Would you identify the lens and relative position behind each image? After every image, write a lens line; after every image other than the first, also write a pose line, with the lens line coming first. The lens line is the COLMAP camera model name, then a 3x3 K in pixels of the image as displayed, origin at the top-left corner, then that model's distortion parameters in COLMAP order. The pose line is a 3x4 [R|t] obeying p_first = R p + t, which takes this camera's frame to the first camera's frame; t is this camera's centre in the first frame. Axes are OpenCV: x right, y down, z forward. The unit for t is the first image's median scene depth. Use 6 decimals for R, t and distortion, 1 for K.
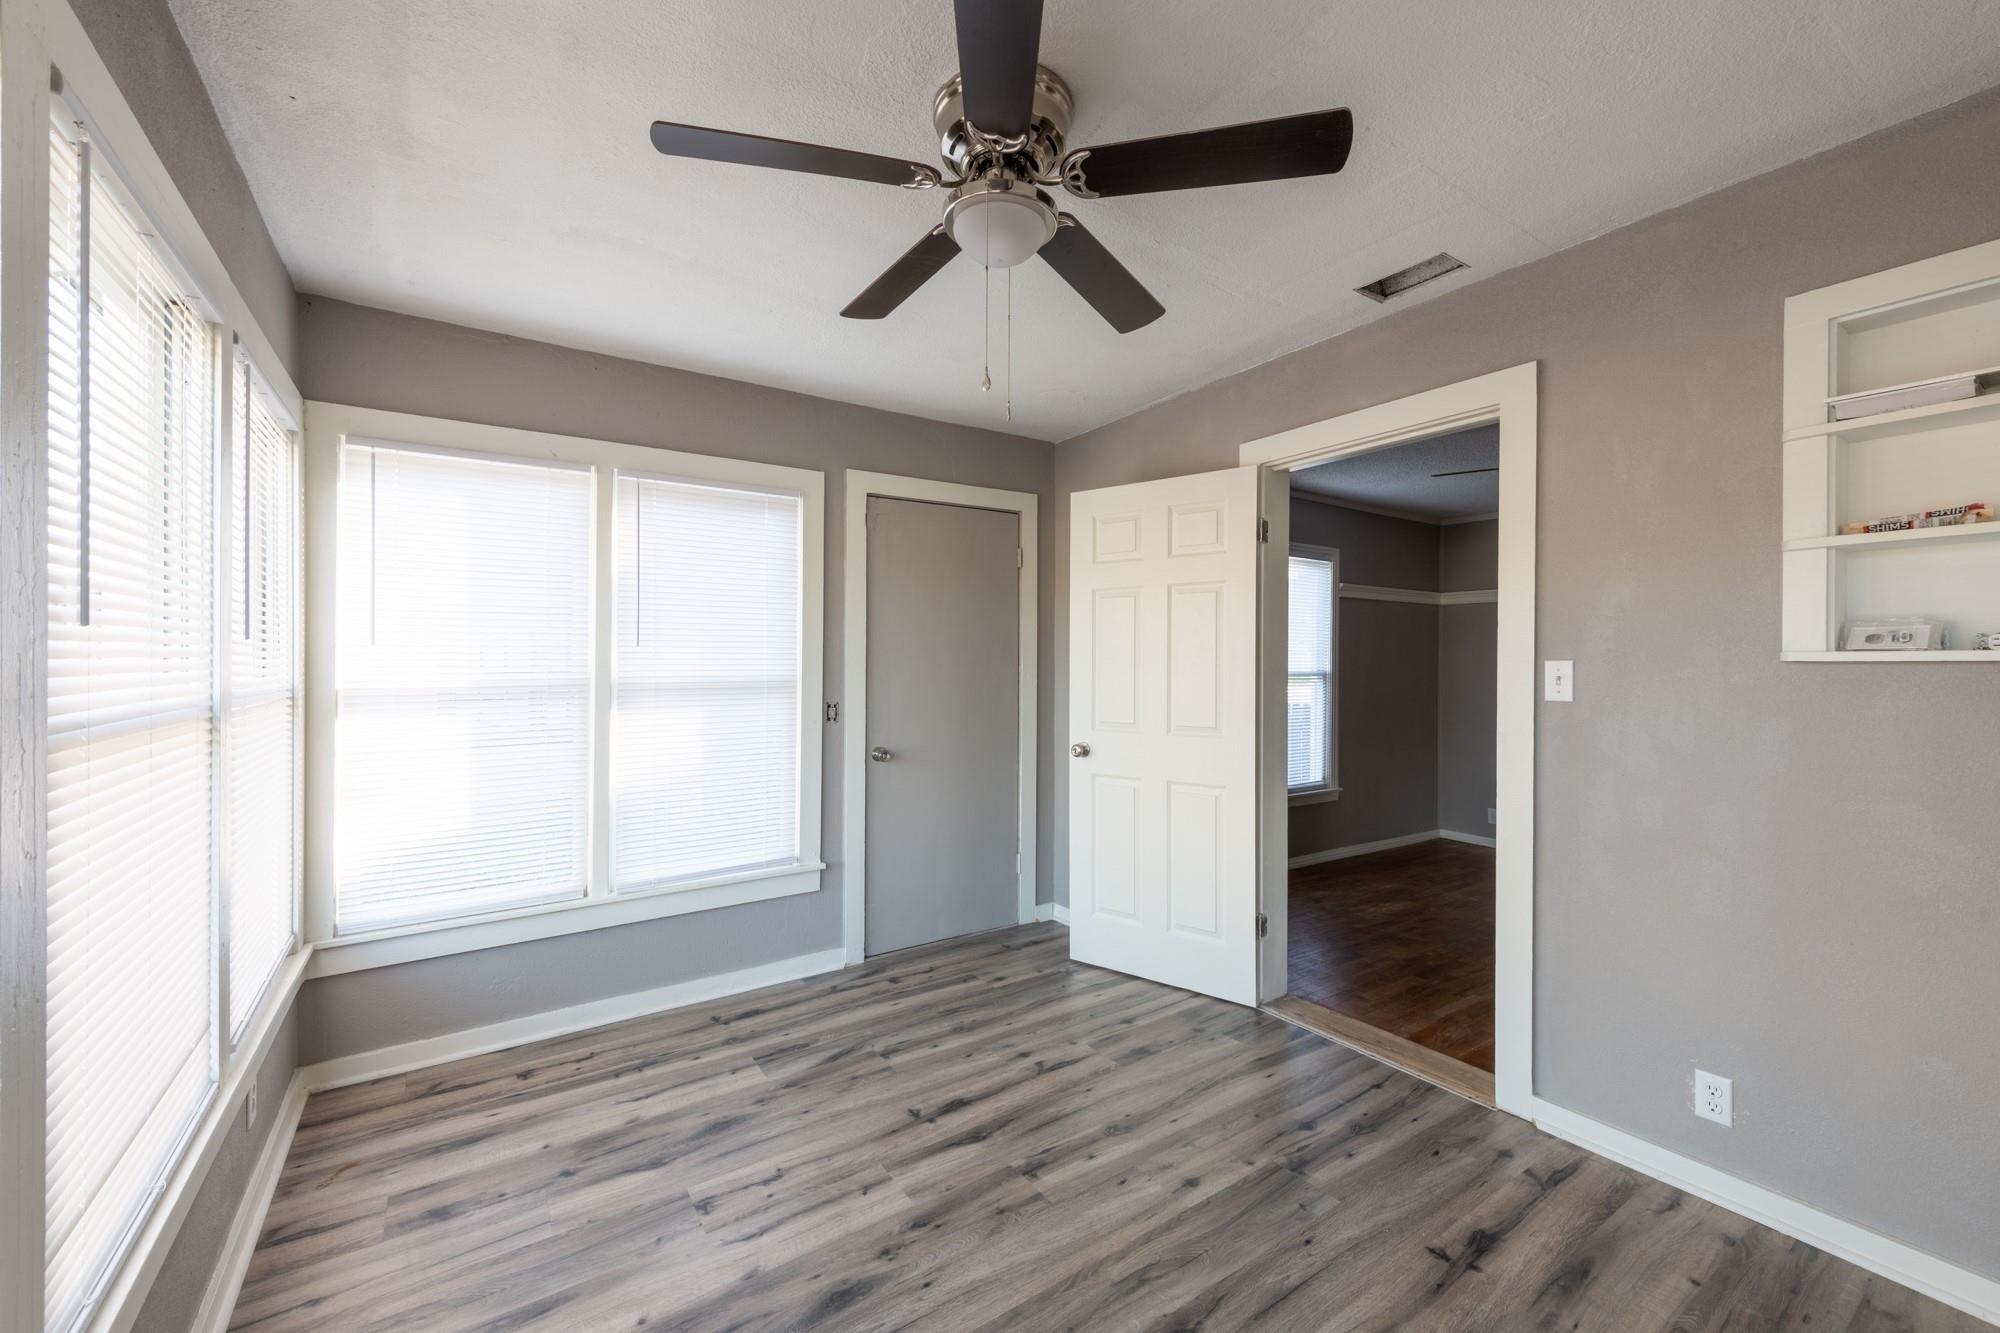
lens RADIAL K [[821.7, 0, 993.9], [0, 821.7, 660.7], [0, 0, 1]] dist [0.022381, 0.000120]
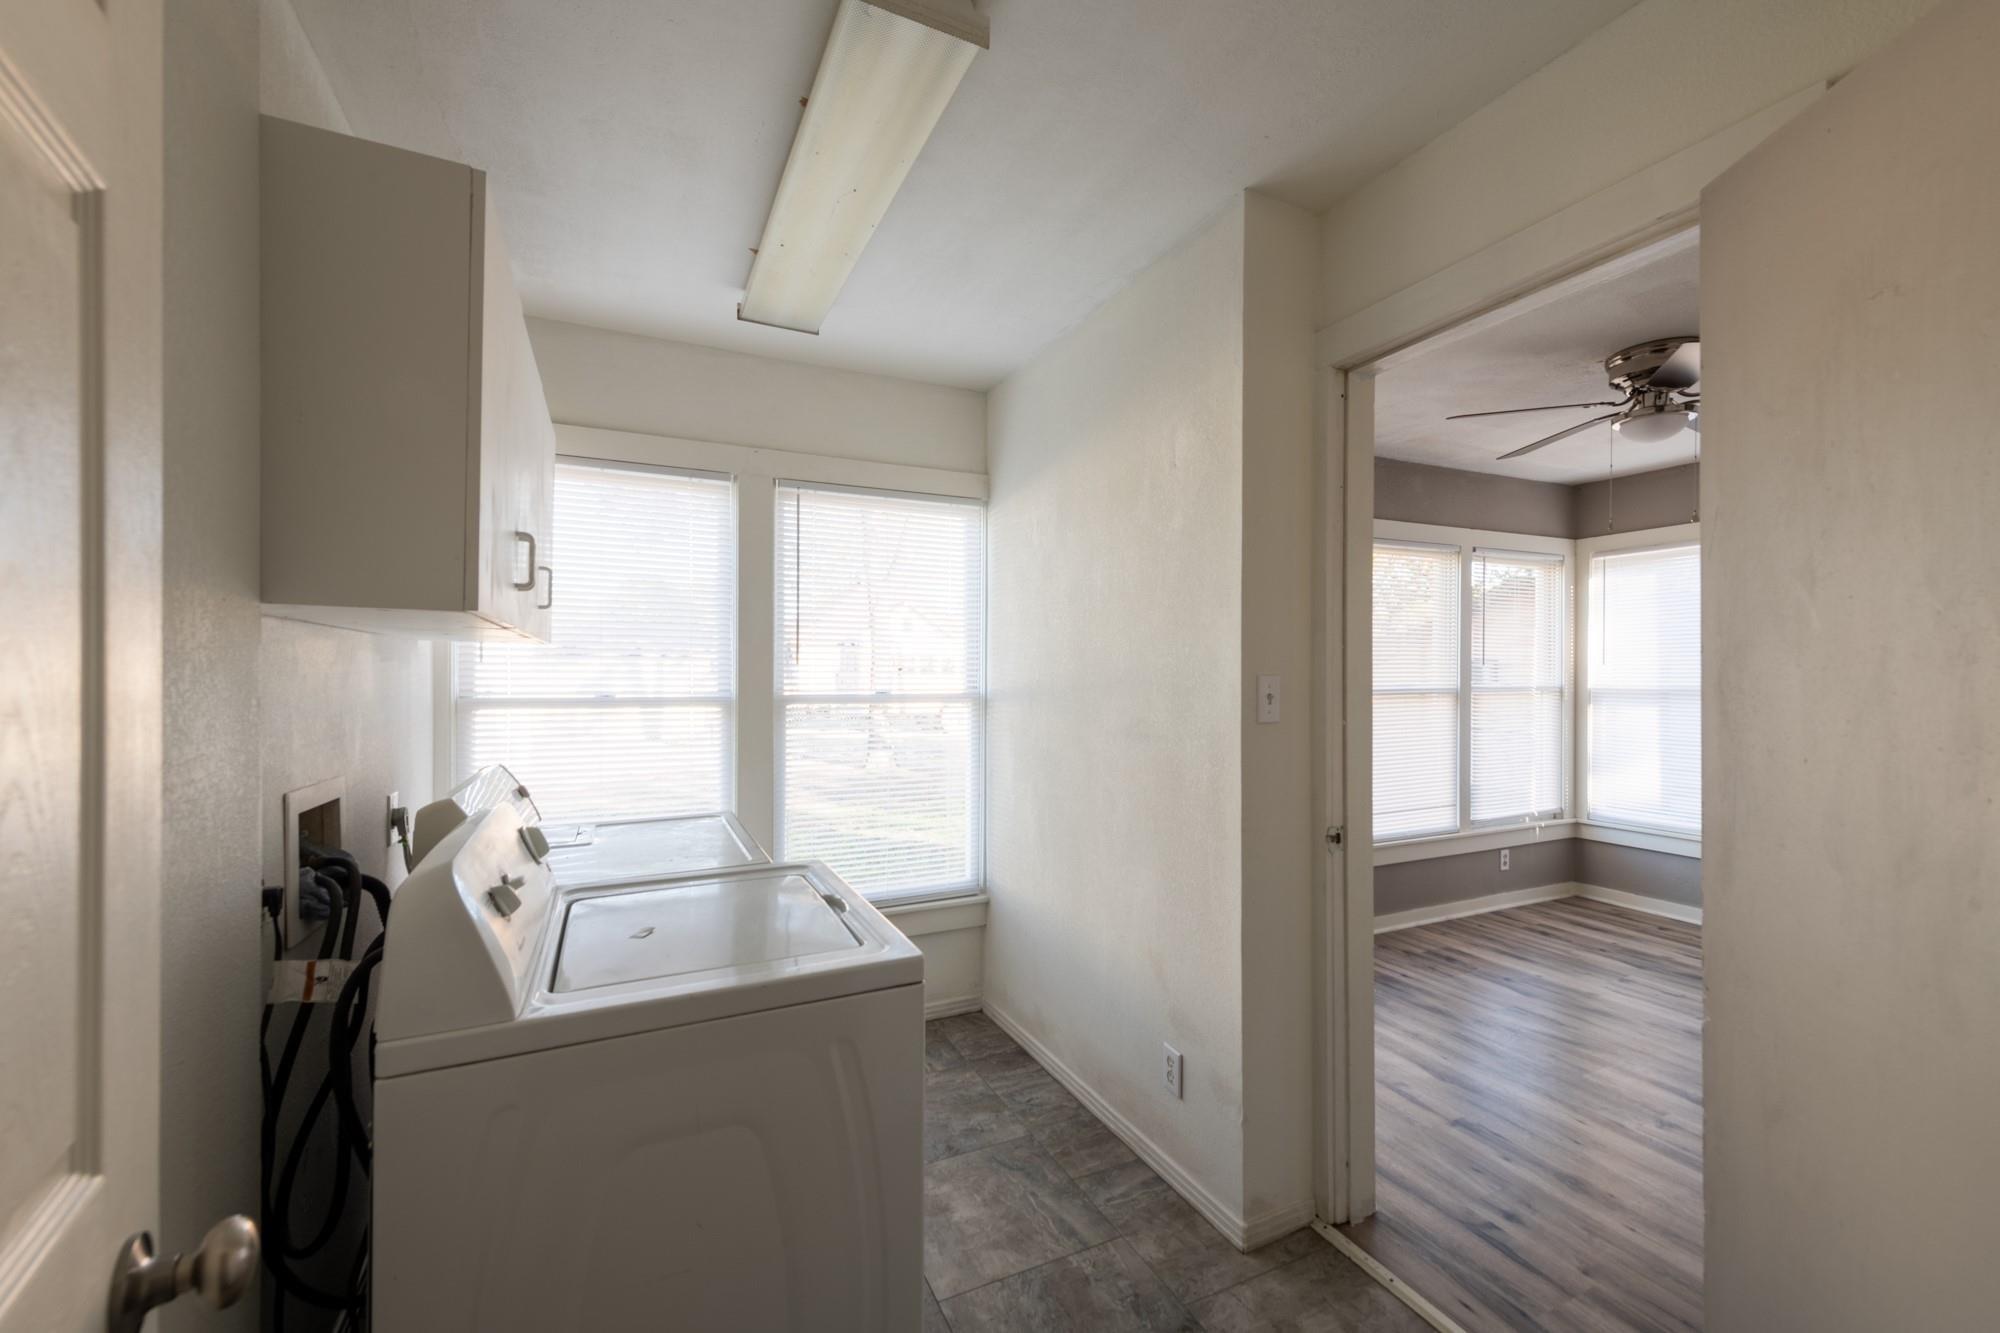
lens RADIAL K [[821.7, 0, 1007.6], [0, 821.7, 656.5], [0, 0, 1]] dist [0.022381, 0.000120]
pose [[-0.124023, -0.015110, -0.992164, 1.240726], [-0.004842, 0.999881, -0.014622, -0.005272], [0.992268, 0.002990, -0.124081, -0.073304]]
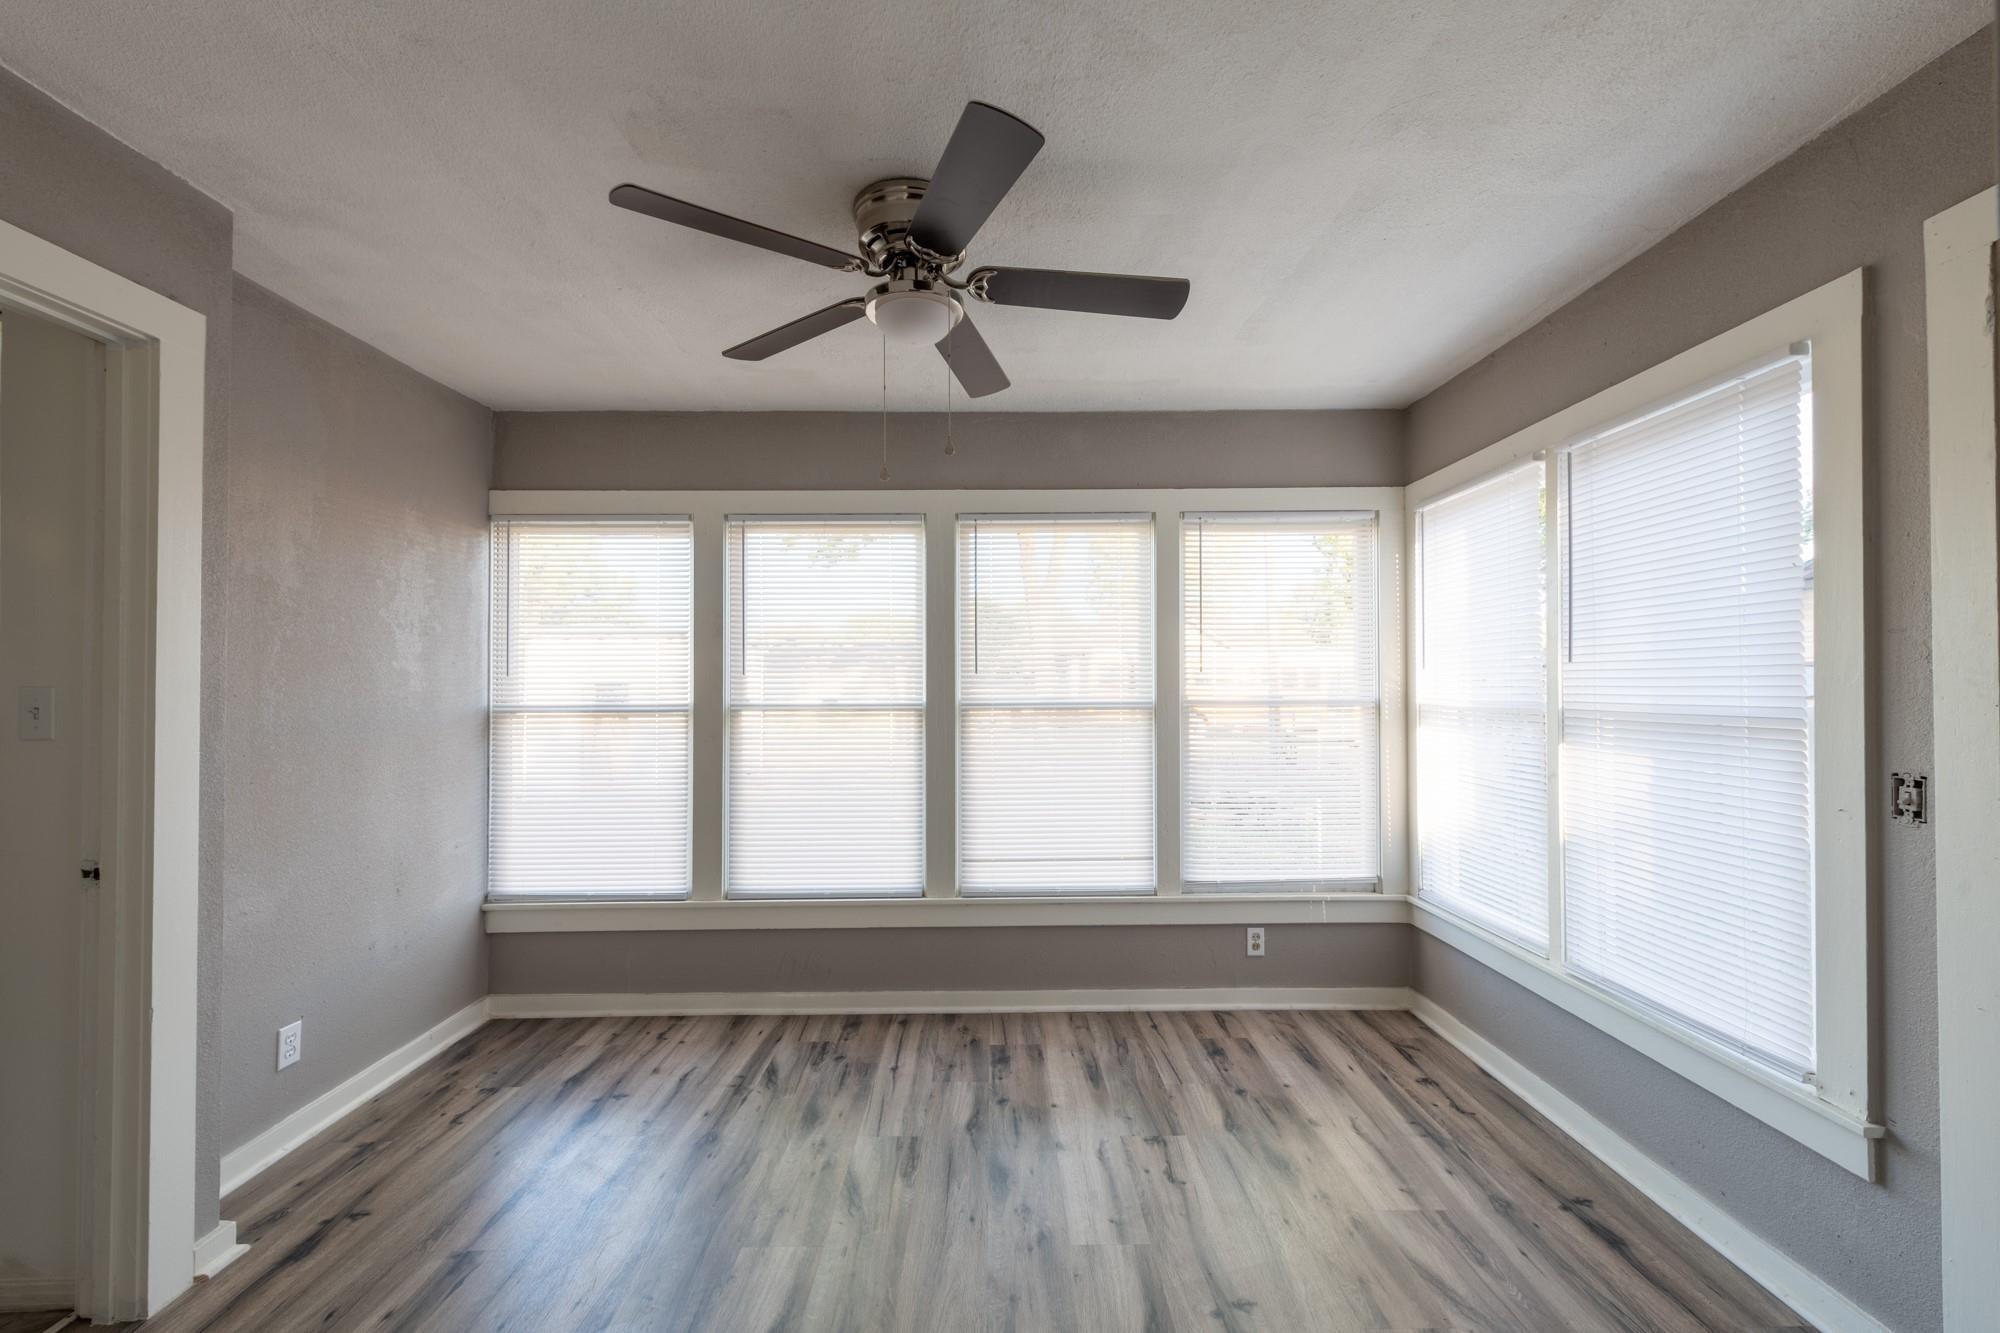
lens RADIAL K [[766.9, 0, 986.7], [0, 766.9, 661.0], [0, 0, 1]] dist [0.003522, -0.000119]
pose [[-0.551866, -0.022431, -0.833631, 0.552758], [0.003995, 0.999556, -0.029540, 0.001447], [0.833923, -0.019632, -0.551531, 1.094603]]
